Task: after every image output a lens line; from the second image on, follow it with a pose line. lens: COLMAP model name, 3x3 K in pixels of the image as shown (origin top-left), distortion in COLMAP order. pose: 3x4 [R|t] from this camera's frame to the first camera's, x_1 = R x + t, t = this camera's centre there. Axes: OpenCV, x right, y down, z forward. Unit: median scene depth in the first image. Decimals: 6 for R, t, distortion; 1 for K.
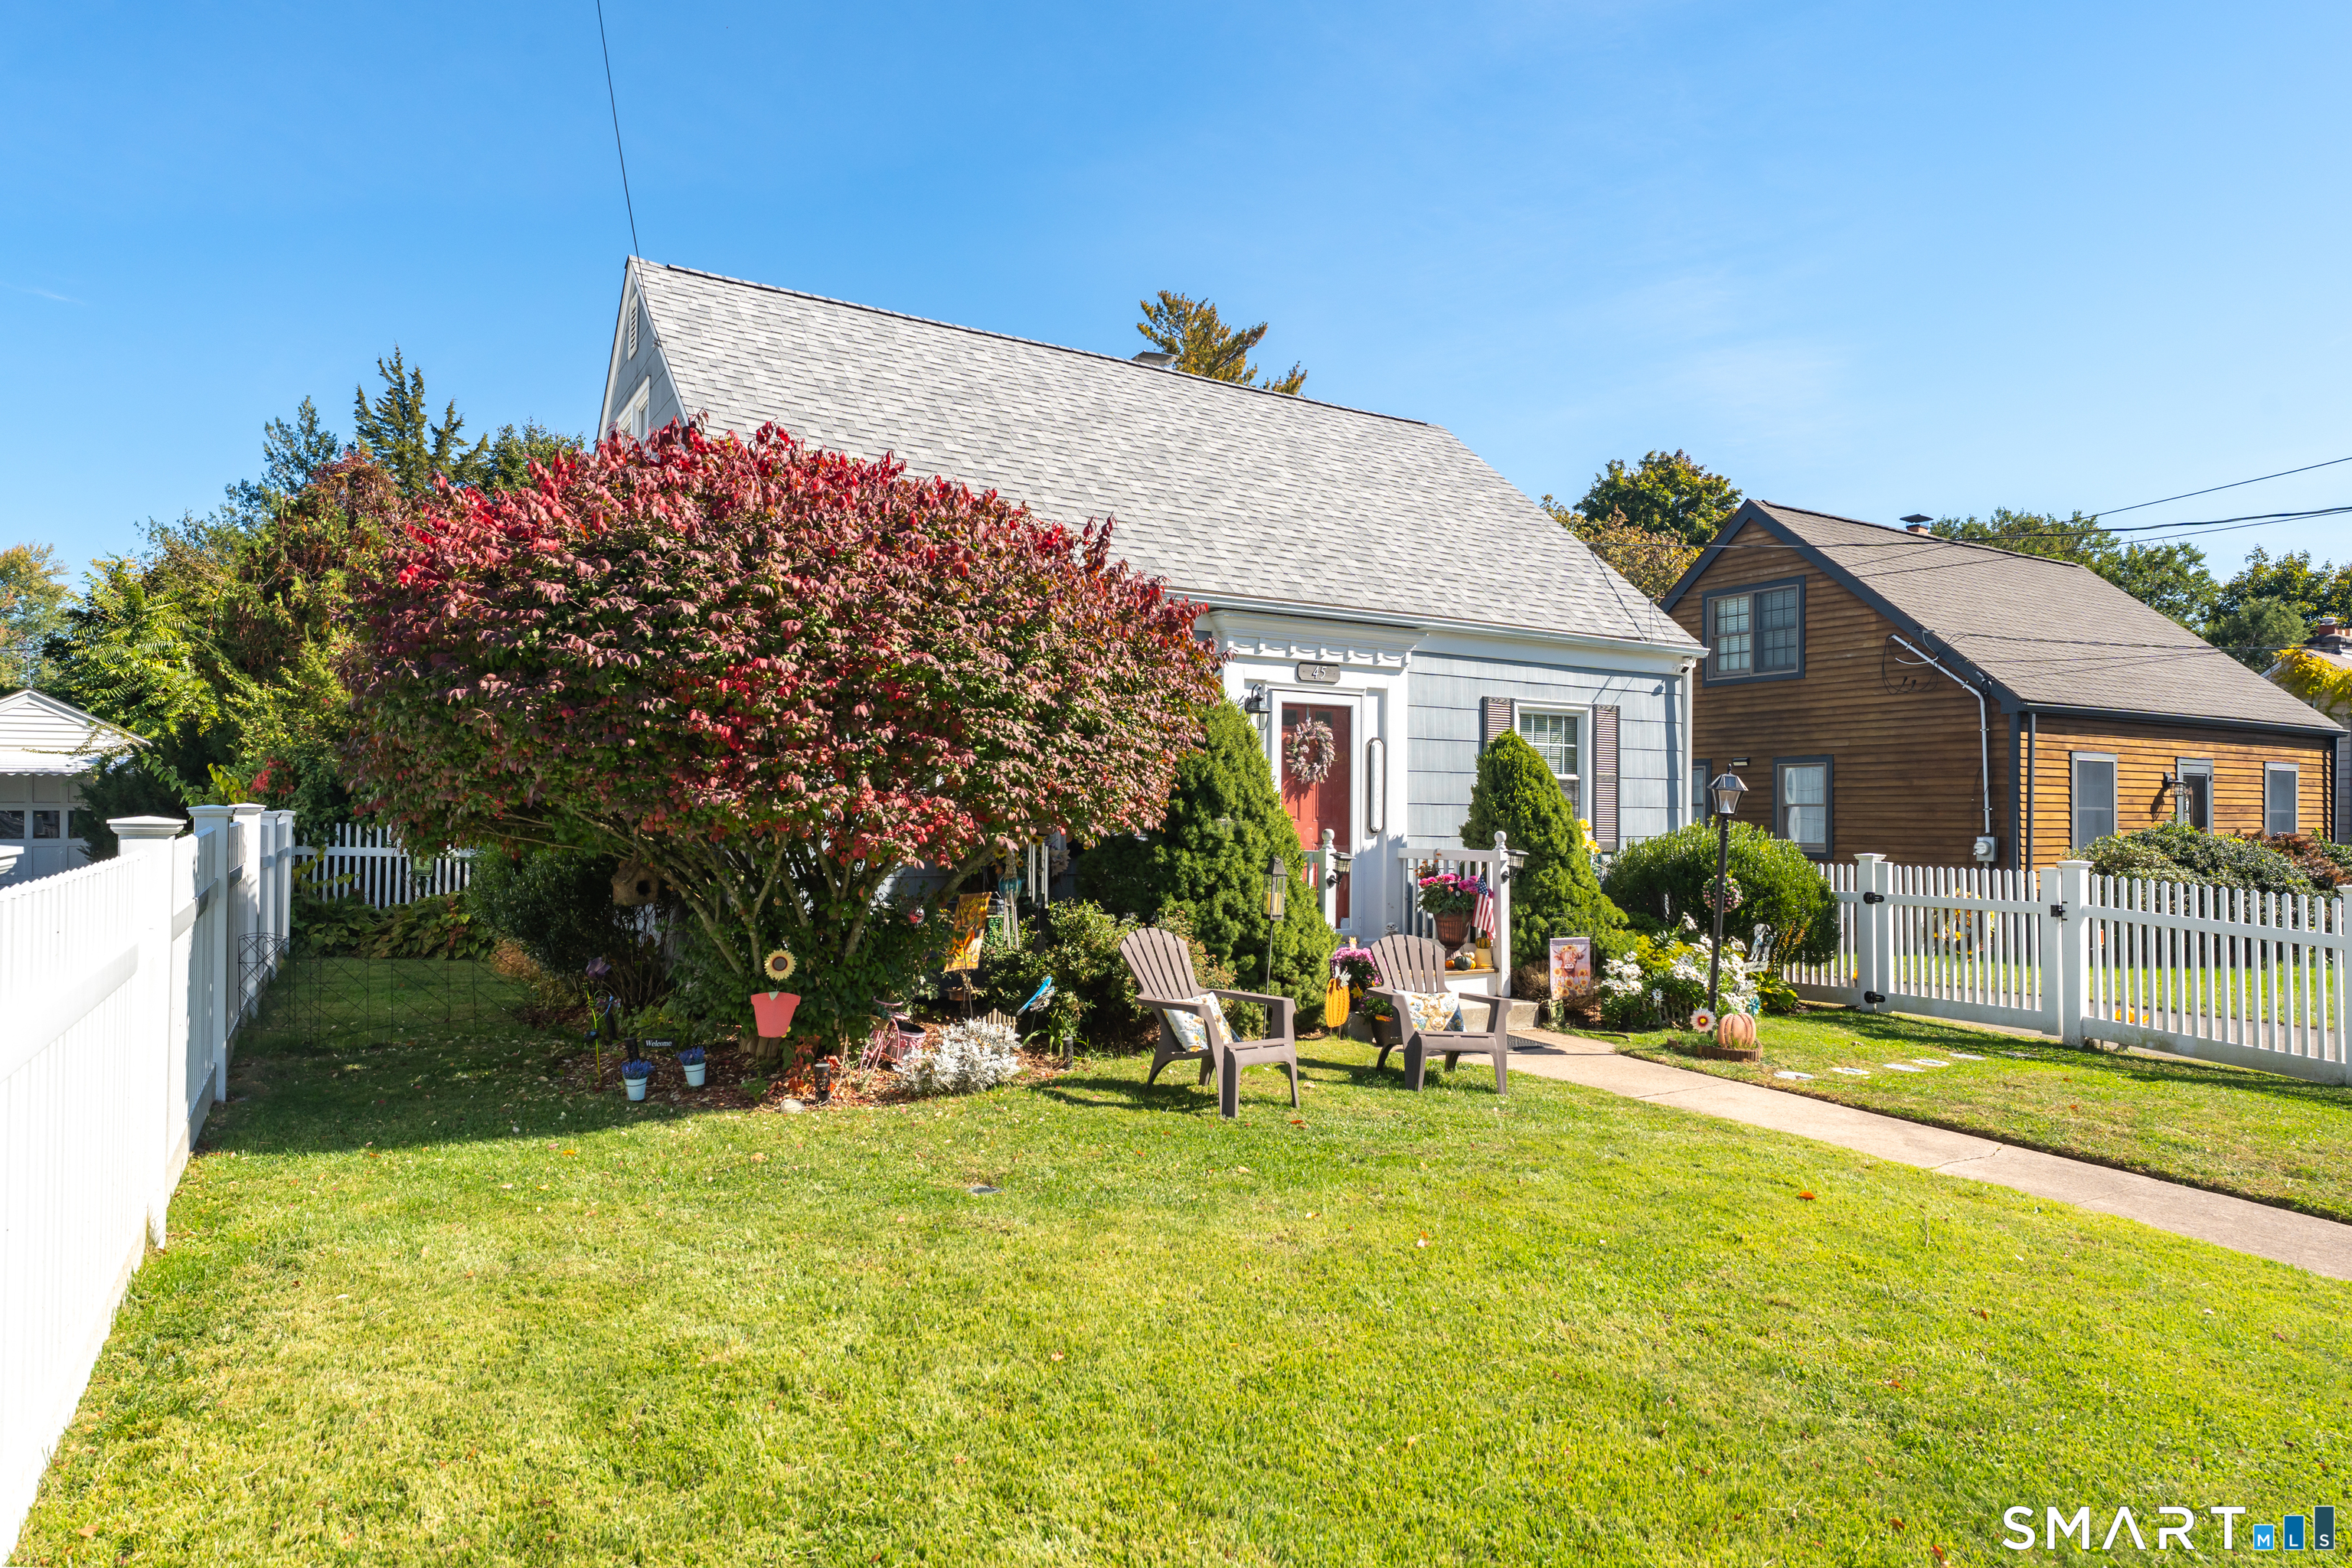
lens RADIAL K [[1317.4, 0, 1176.0], [0, 1317.4, 784.0], [0, 0, 1]] dist [-0.000373, 0.000277]
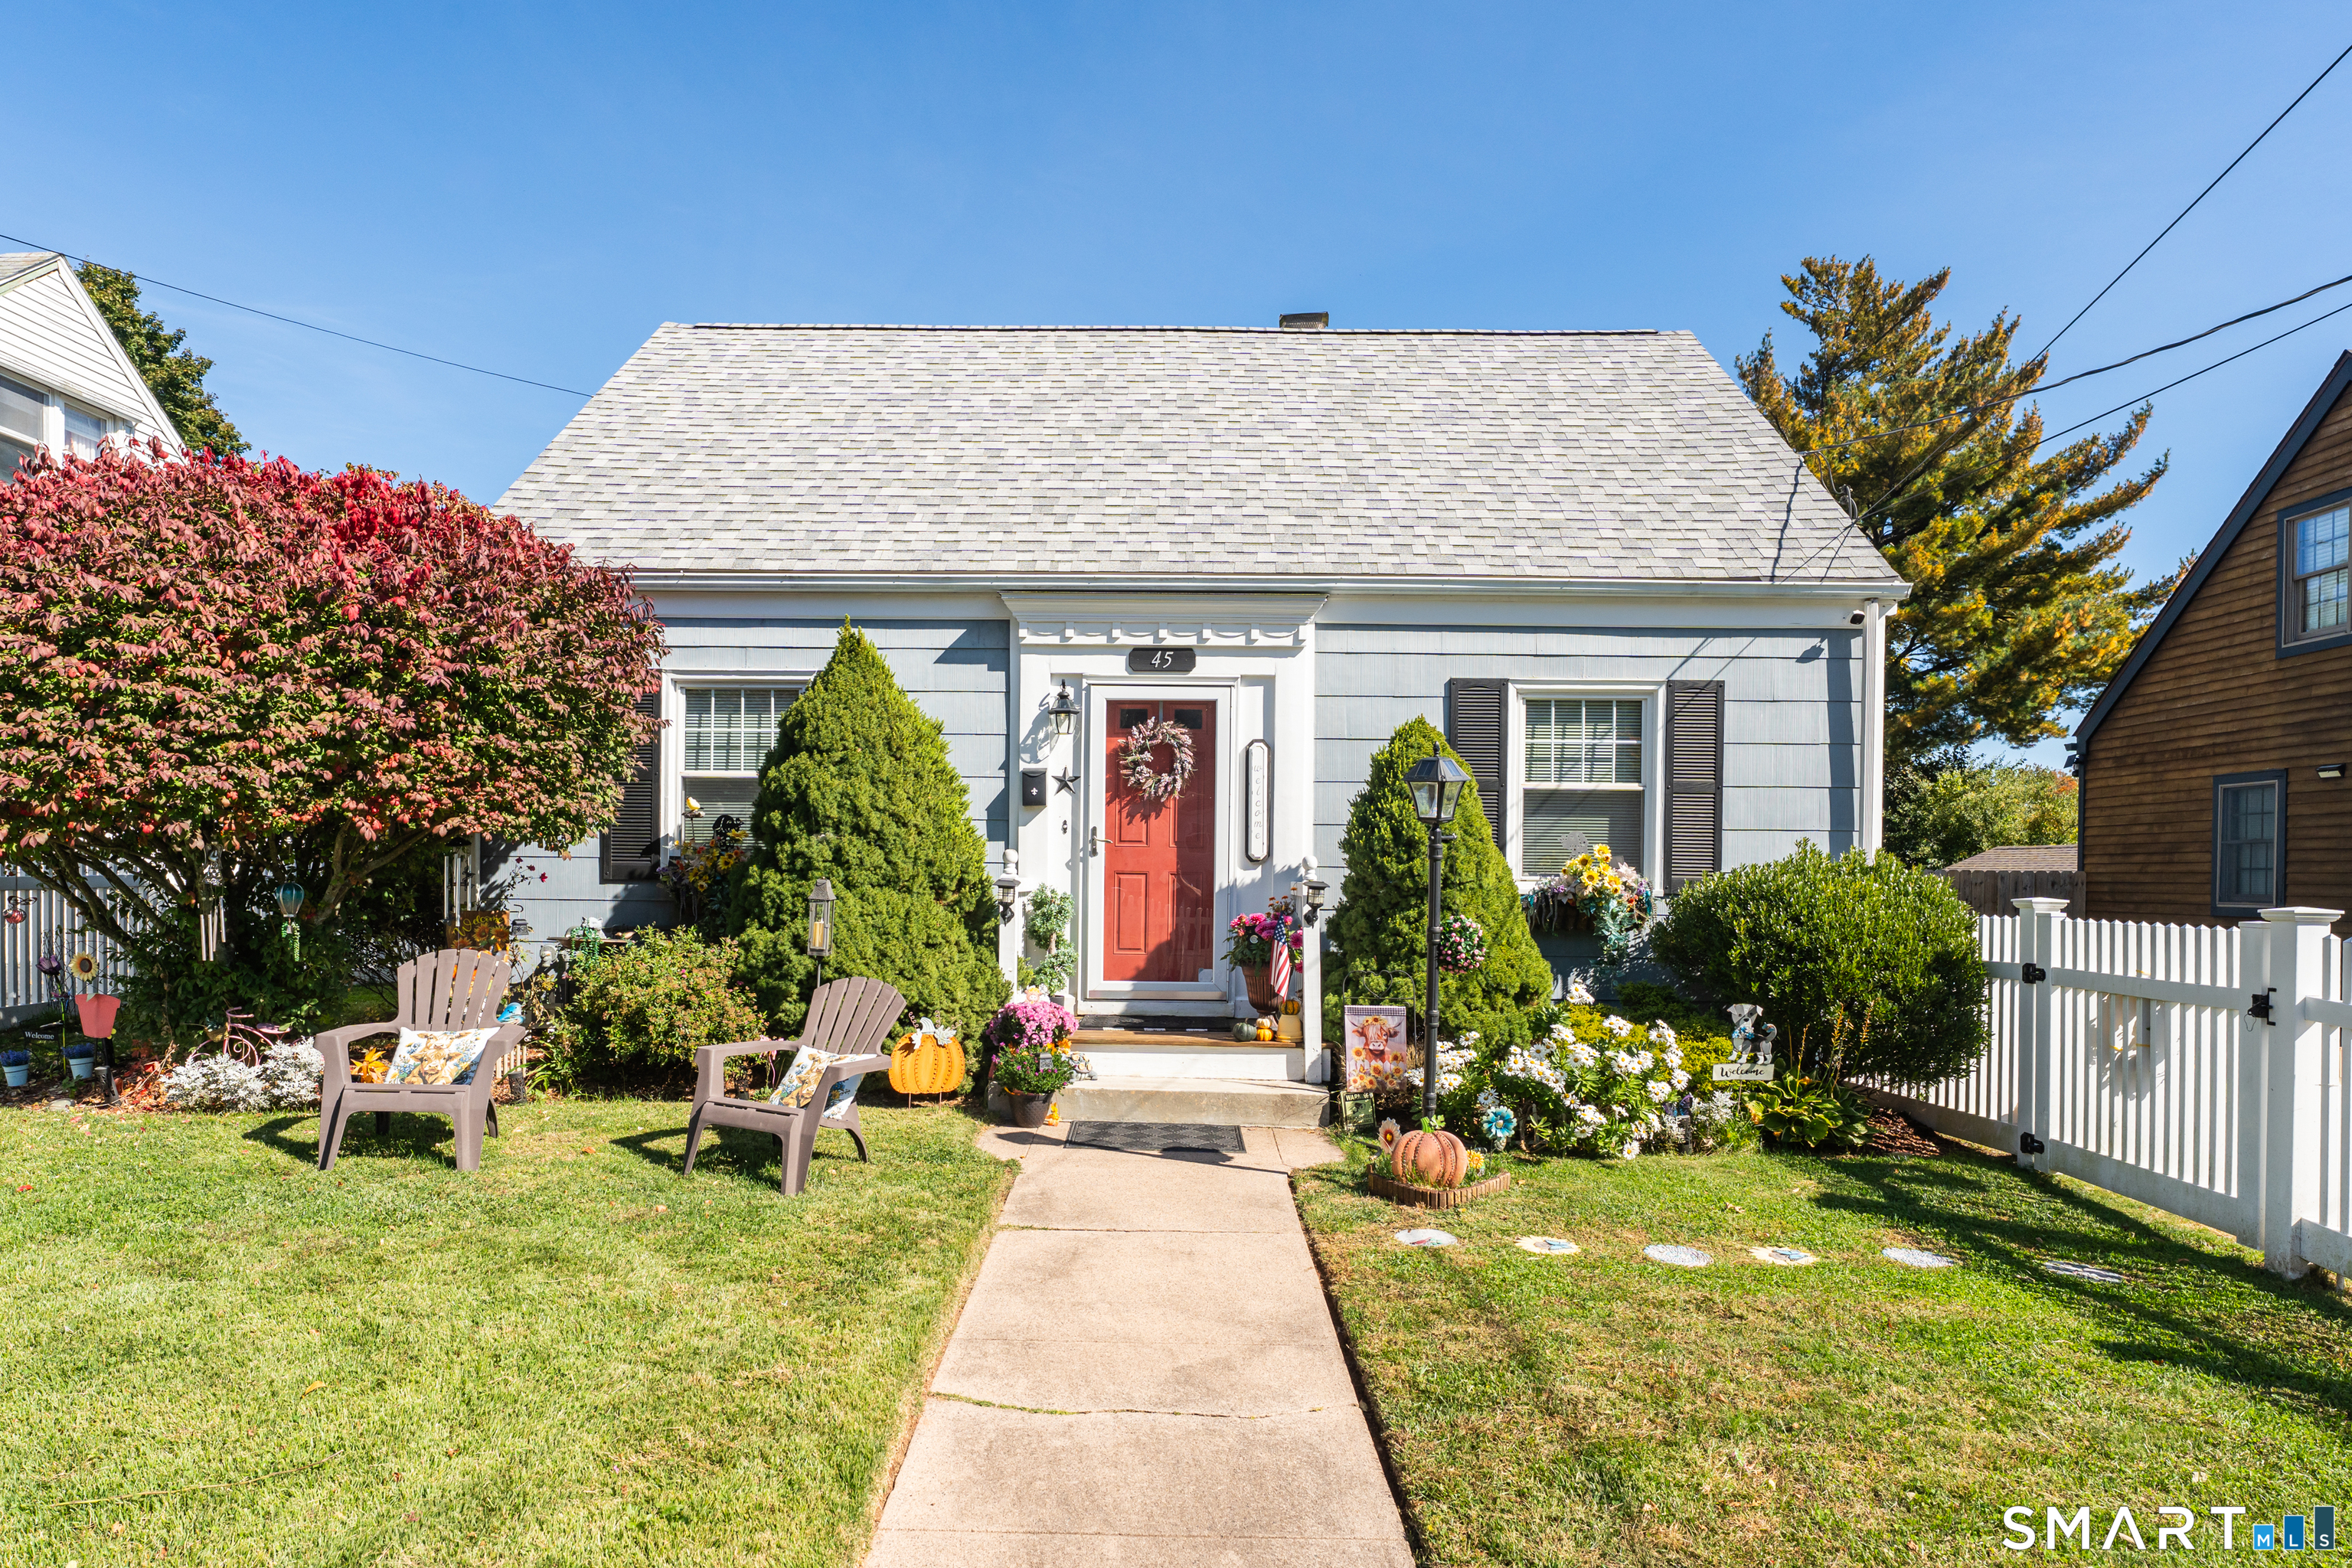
lens RADIAL K [[1318.2, 0, 1178.5], [0, 1318.2, 874.0], [0, 0, 1]] dist [0.004376, -0.002170]
pose [[0.855700, 0.003354, -0.517461, 0.521771], [0.007426, 0.999796, 0.018760, 0.029556], [0.517419, -0.019896, 0.855501, 0.314893]]
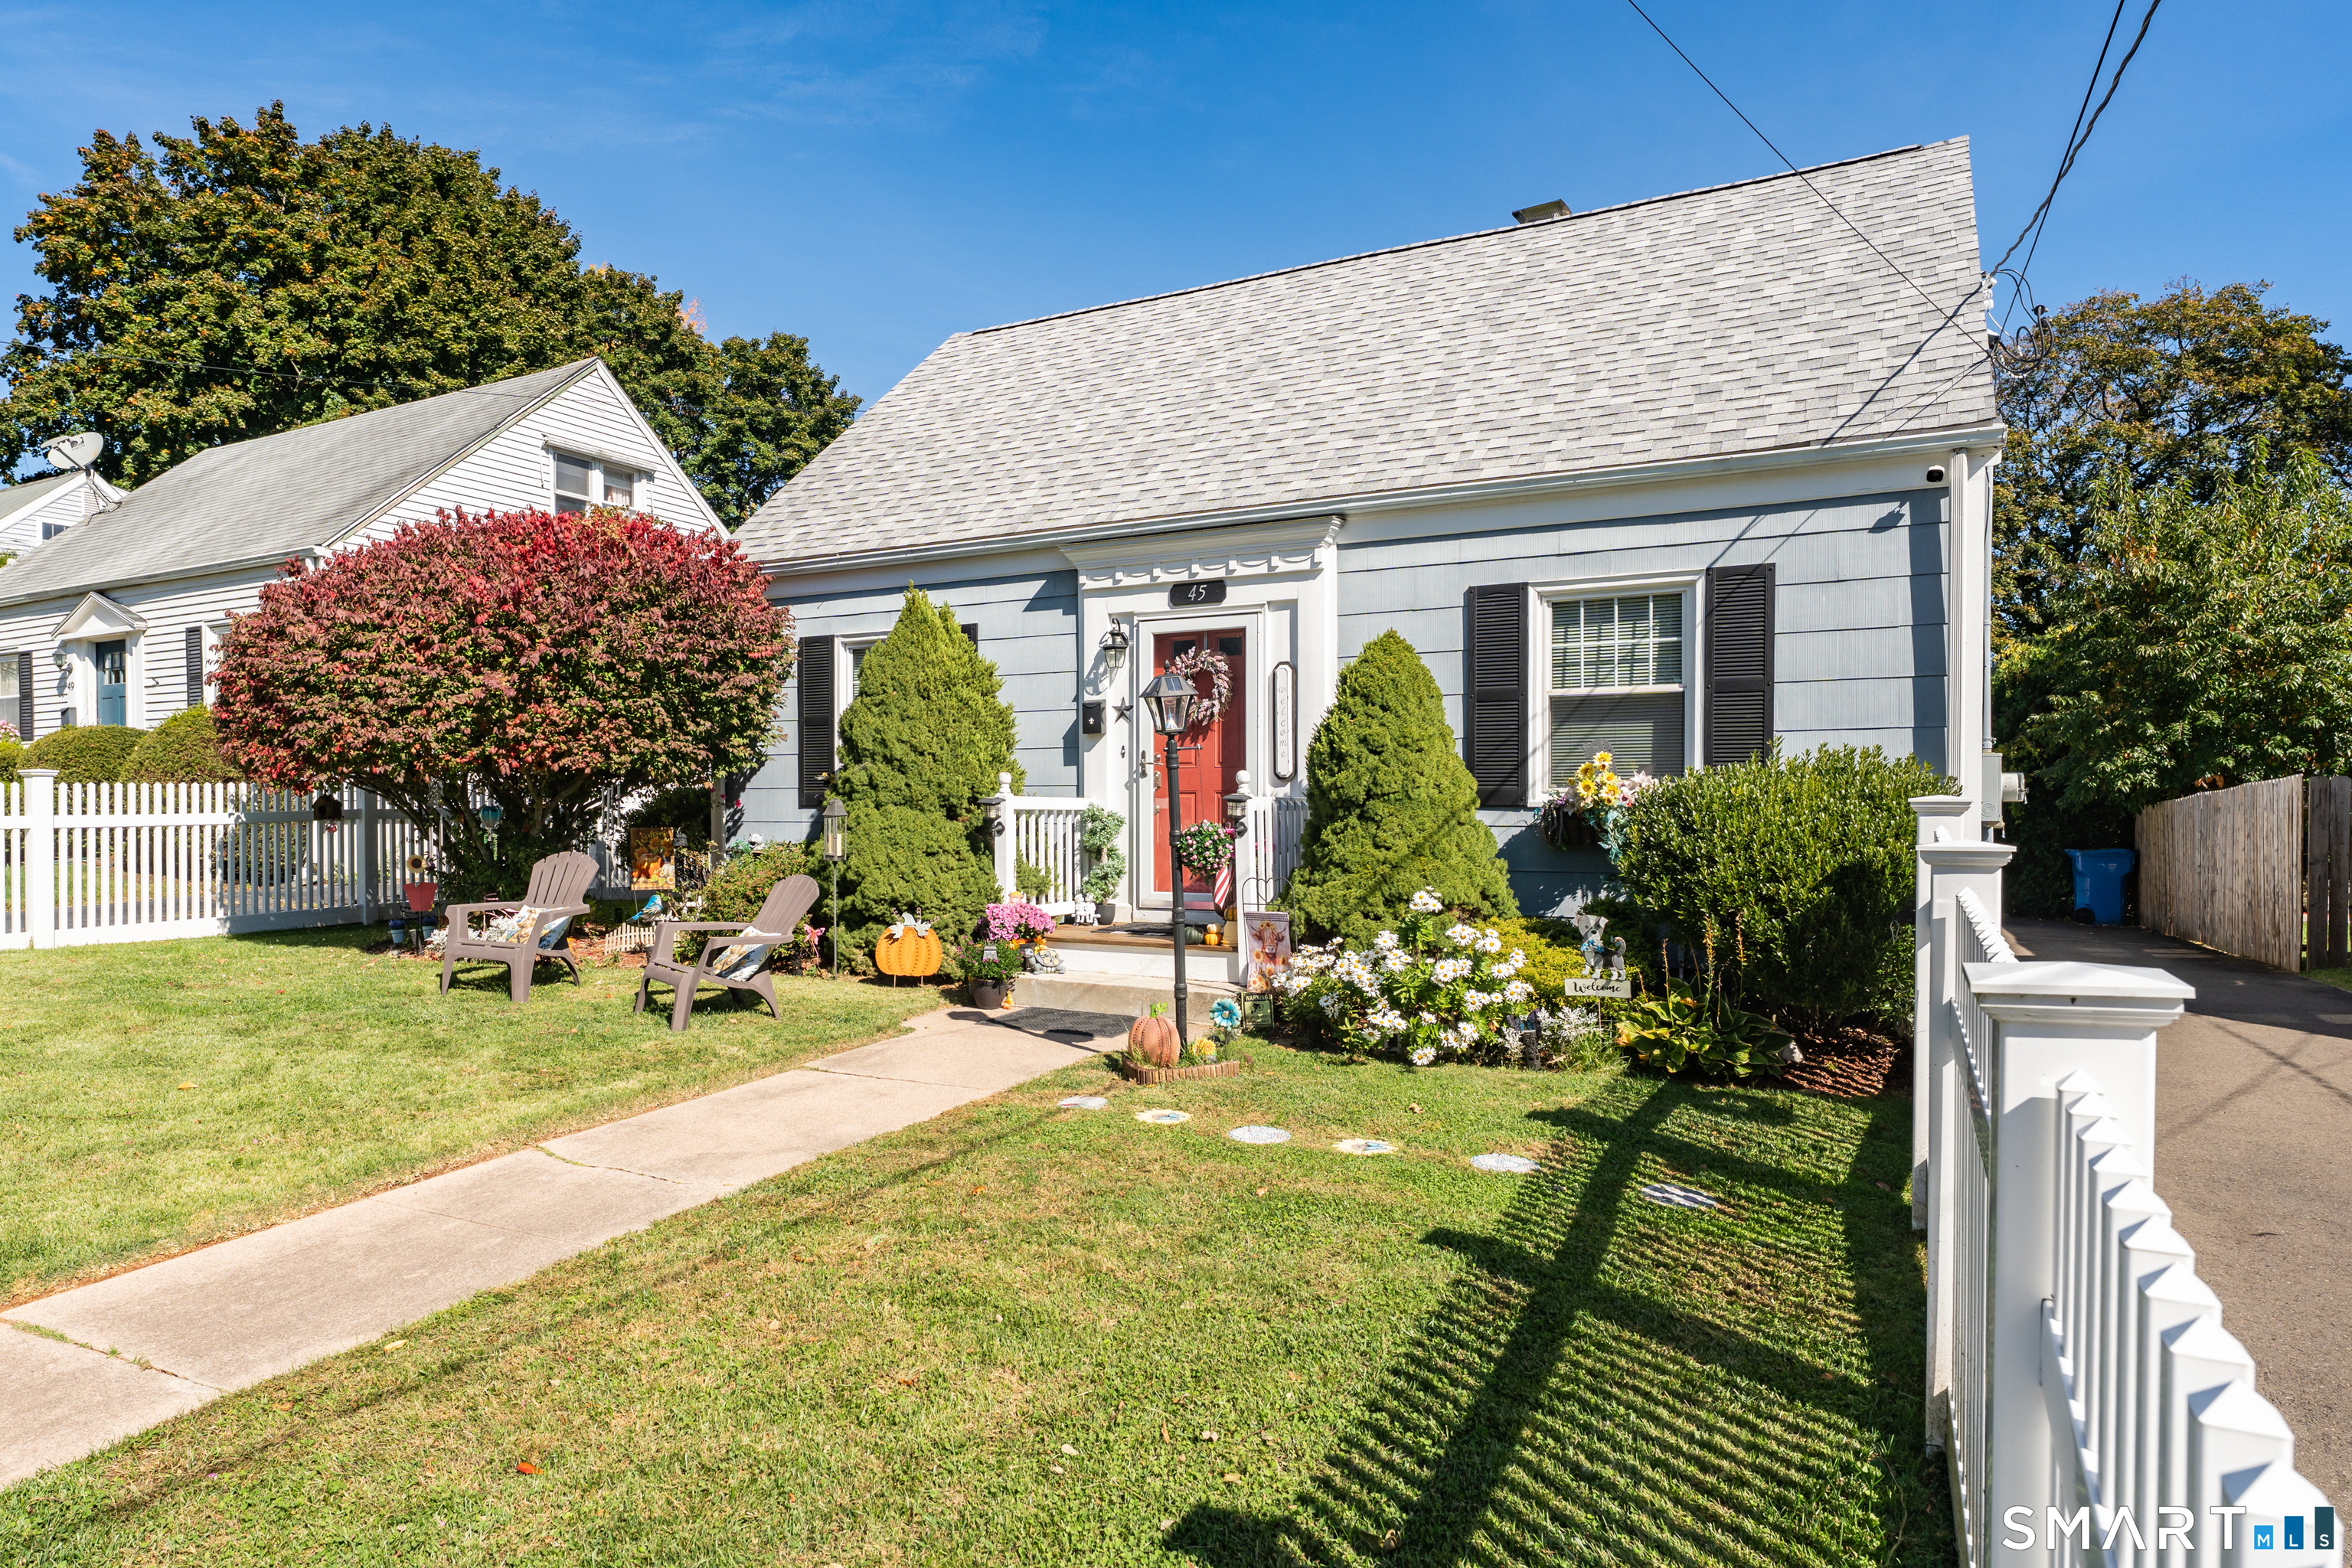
lens RADIAL K [[1358.1, 0, 1174.8], [0, 1358.1, 831.0], [0, 0, 1]] dist [-0.001040, -0.000061]
pose [[0.534944, 0.006048, -0.844866, 0.832576], [0.027457, 0.999322, 0.024539, 0.046920], [0.844441, -0.036324, 0.534415, 0.502523]]
